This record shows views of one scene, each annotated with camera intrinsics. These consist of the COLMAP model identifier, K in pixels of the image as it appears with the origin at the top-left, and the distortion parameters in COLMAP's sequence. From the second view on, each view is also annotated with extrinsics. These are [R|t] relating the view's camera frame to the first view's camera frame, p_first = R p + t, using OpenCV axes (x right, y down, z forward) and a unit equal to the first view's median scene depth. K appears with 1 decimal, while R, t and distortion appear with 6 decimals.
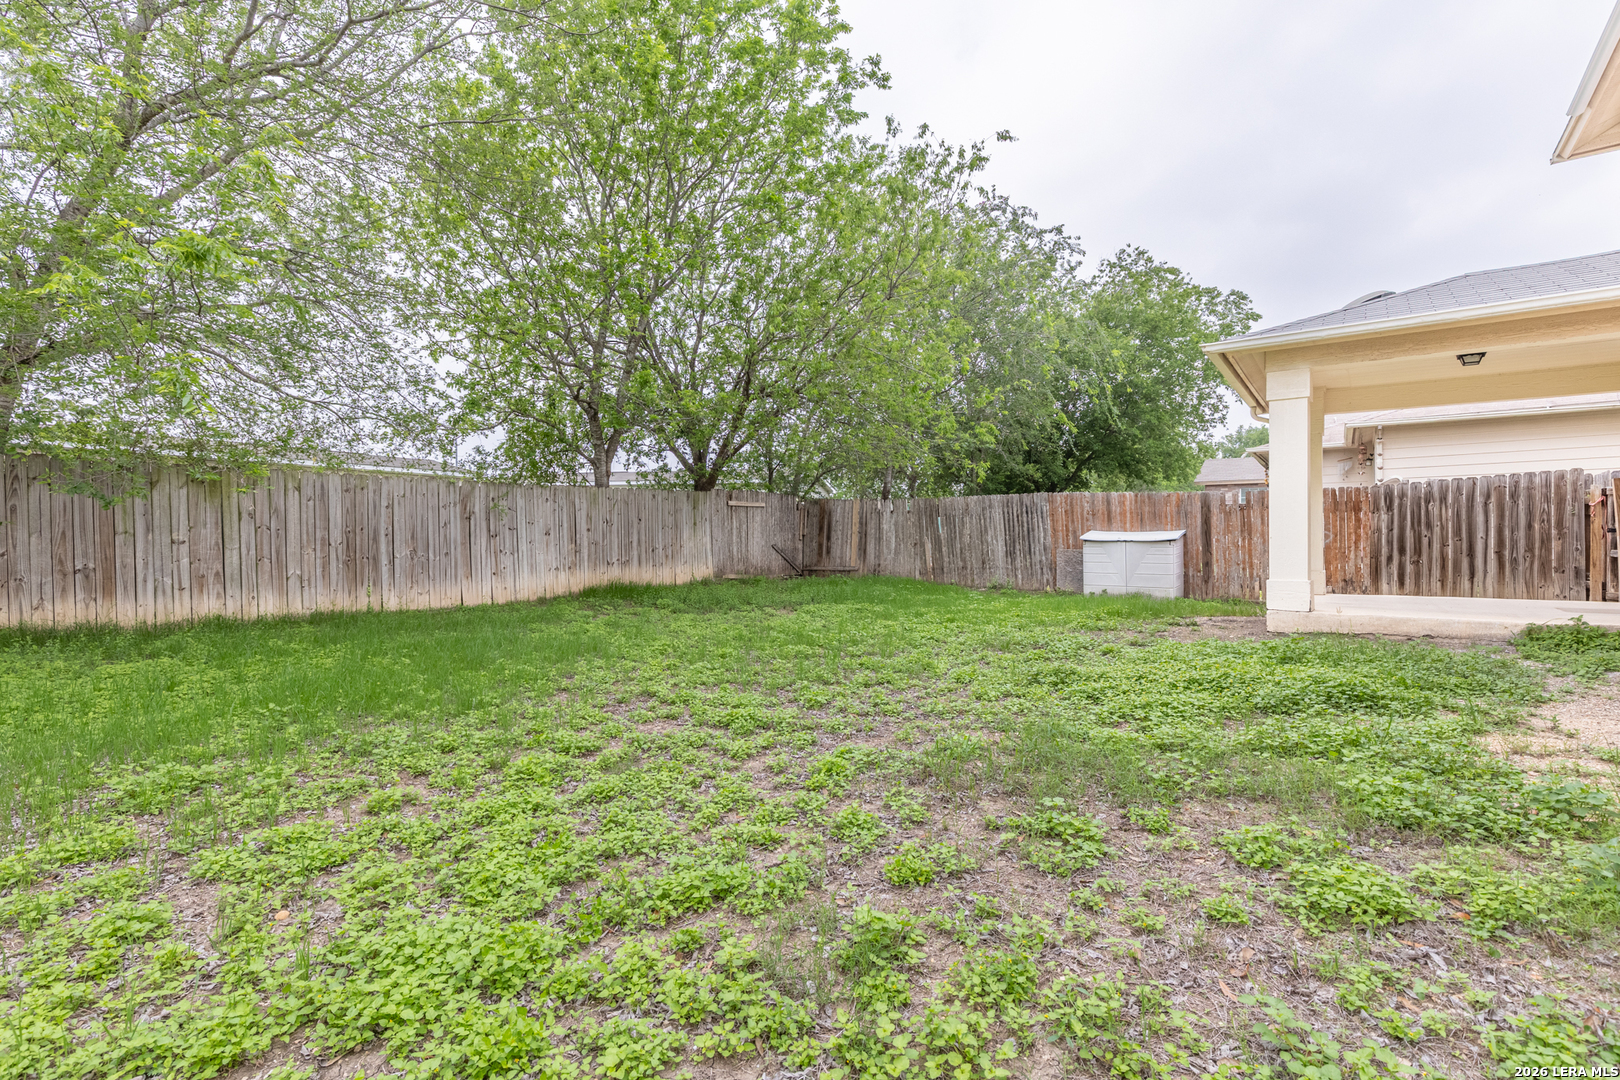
lens RADIAL K [[726.0, 0, 809.5], [0, 726.0, 547.0], [0, 0, 1]] dist [0.004703, -0.000042]
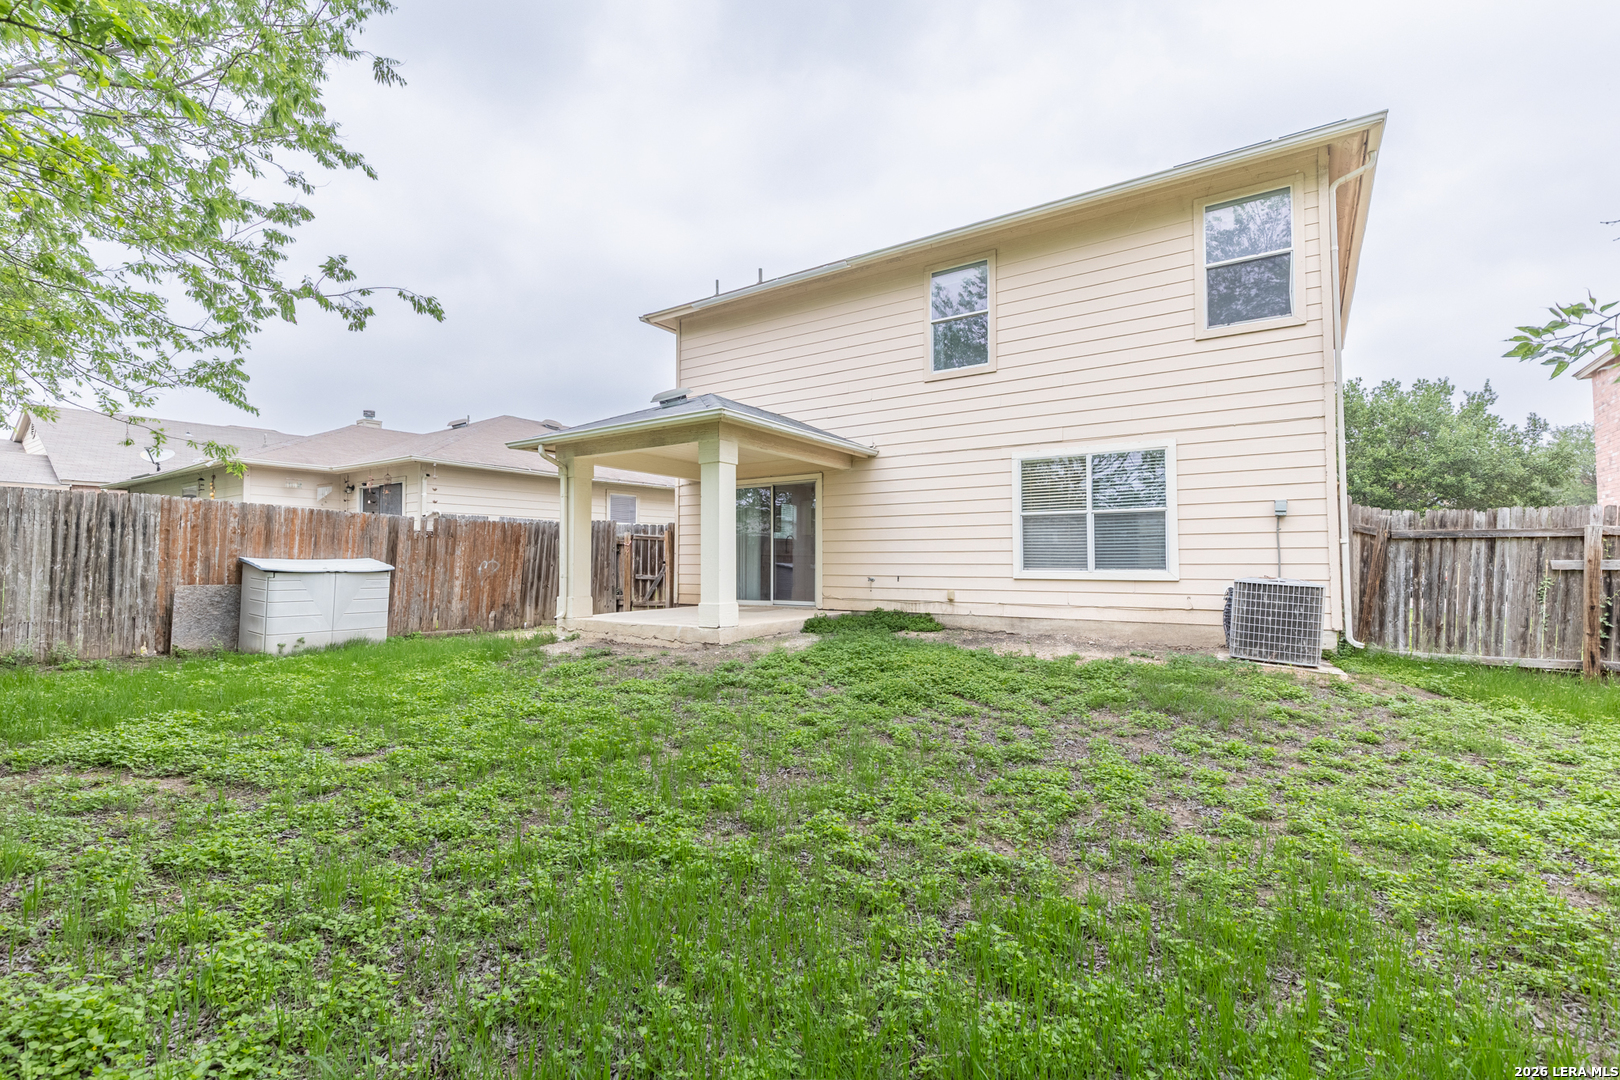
lens RADIAL K [[726.0, 0, 809.9], [0, 726.0, 545.6], [0, 0, 1]] dist [0.004703, -0.000042]
pose [[-0.070670, 0.022006, 0.997257, -0.429033], [0.008838, 0.999731, -0.021434, -0.017470], [-0.997461, 0.007299, -0.070845, 0.619863]]
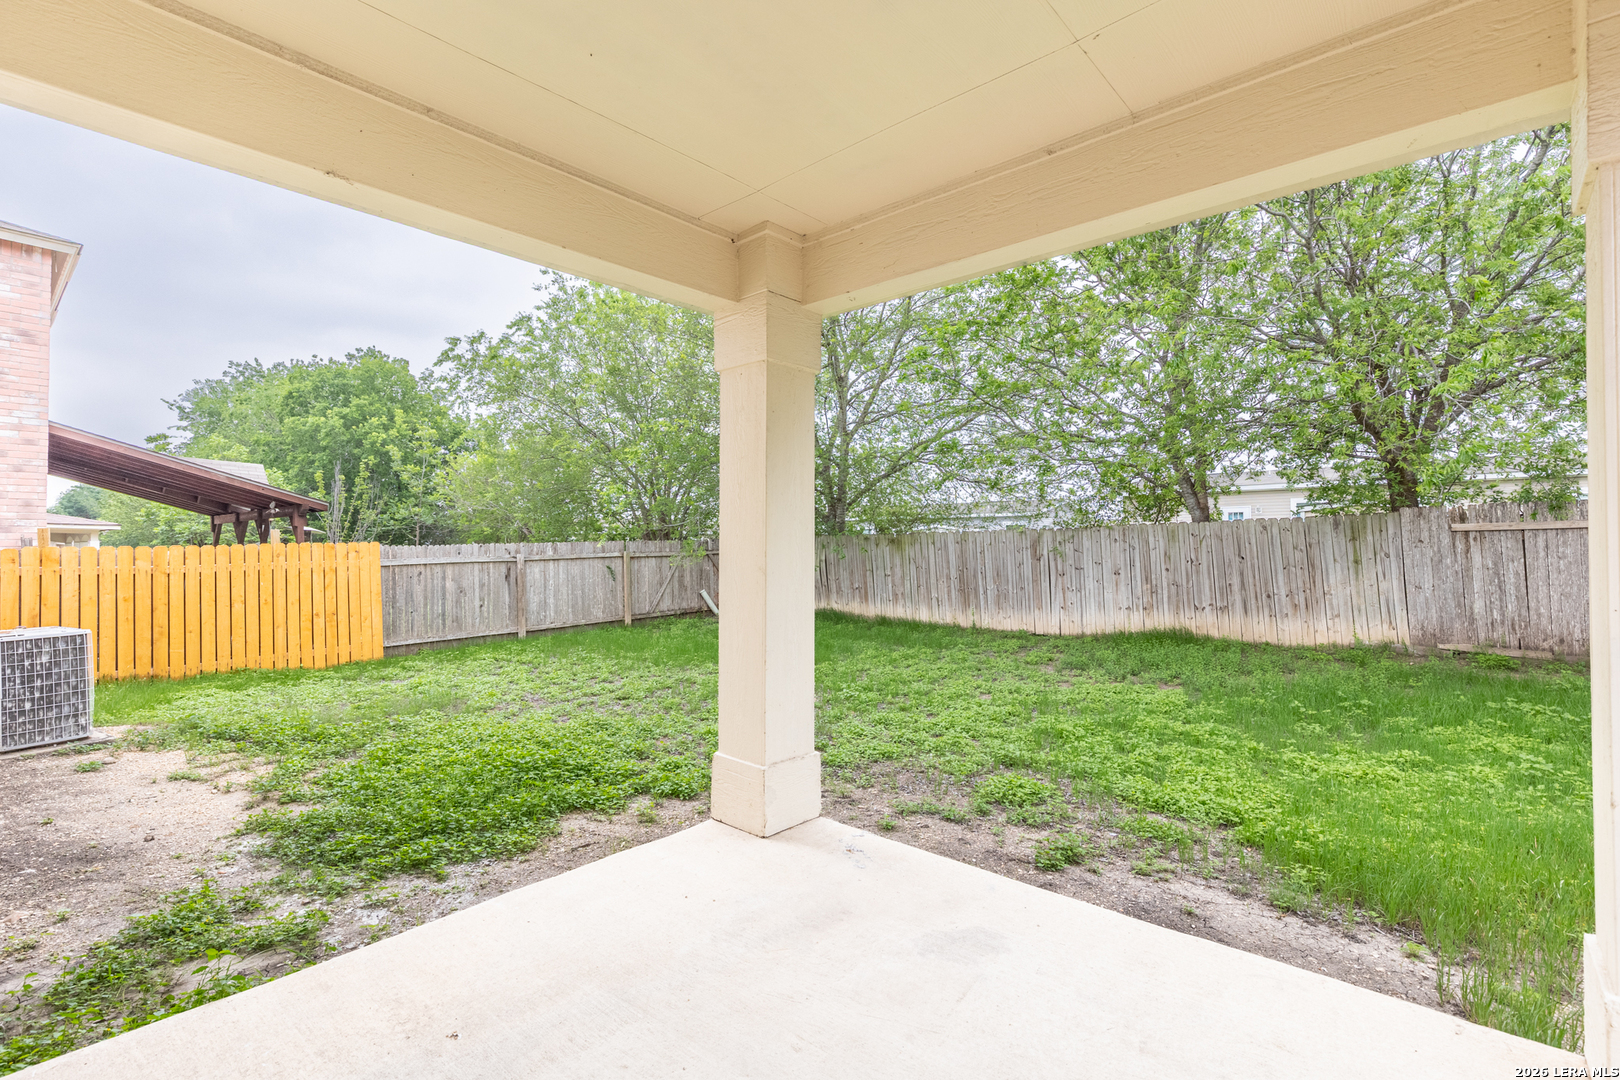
lens RADIAL K [[726.0, 0, 809.9], [0, 726.0, 543.9], [0, 0, 1]] dist [0.004703, -0.000042]
pose [[-0.043186, -0.005244, -0.999053, 0.703495], [-0.003444, 0.999981, -0.005100, -0.054862], [0.999061, 0.003220, -0.043204, 0.641295]]
